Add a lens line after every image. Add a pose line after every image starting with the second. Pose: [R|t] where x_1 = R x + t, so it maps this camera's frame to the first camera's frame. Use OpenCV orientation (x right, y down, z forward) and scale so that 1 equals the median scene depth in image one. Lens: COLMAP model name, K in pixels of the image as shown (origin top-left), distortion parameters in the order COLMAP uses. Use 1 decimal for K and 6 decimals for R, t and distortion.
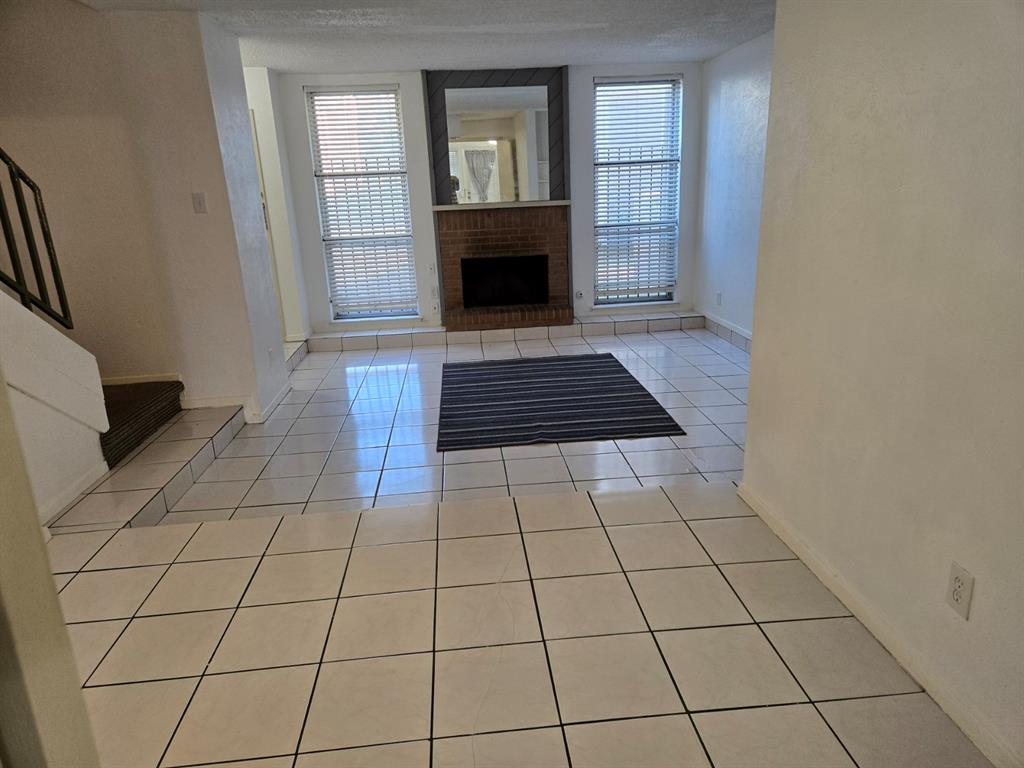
lens RADIAL K [[687.7, 0, 508.4], [0, 687.7, 374.2], [0, 0, 1]] dist [0.102985, -0.085743]
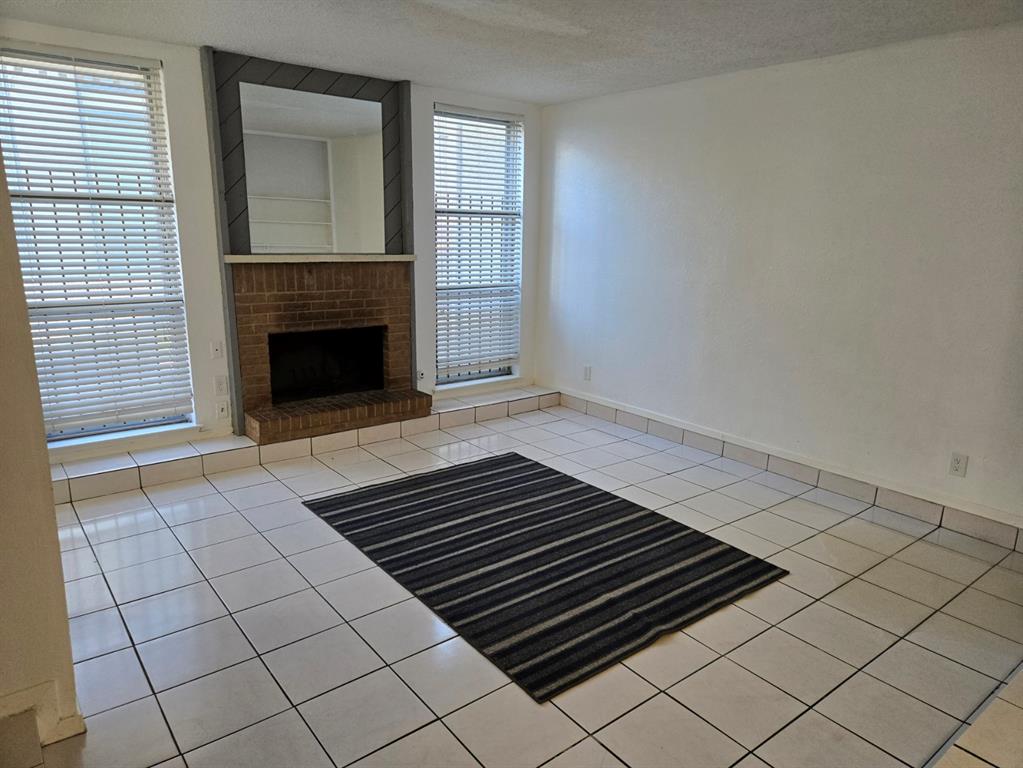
lens RADIAL K [[697.7, 0, 514.4], [0, 697.7, 381.4], [0, 0, 1]] dist [0.075754, -0.002284]
pose [[0.835897, -0.065014, 0.545023, -0.247796], [0.095665, 0.995019, -0.028029, -0.079687], [-0.540486, 0.075569, 0.837953, 0.300524]]
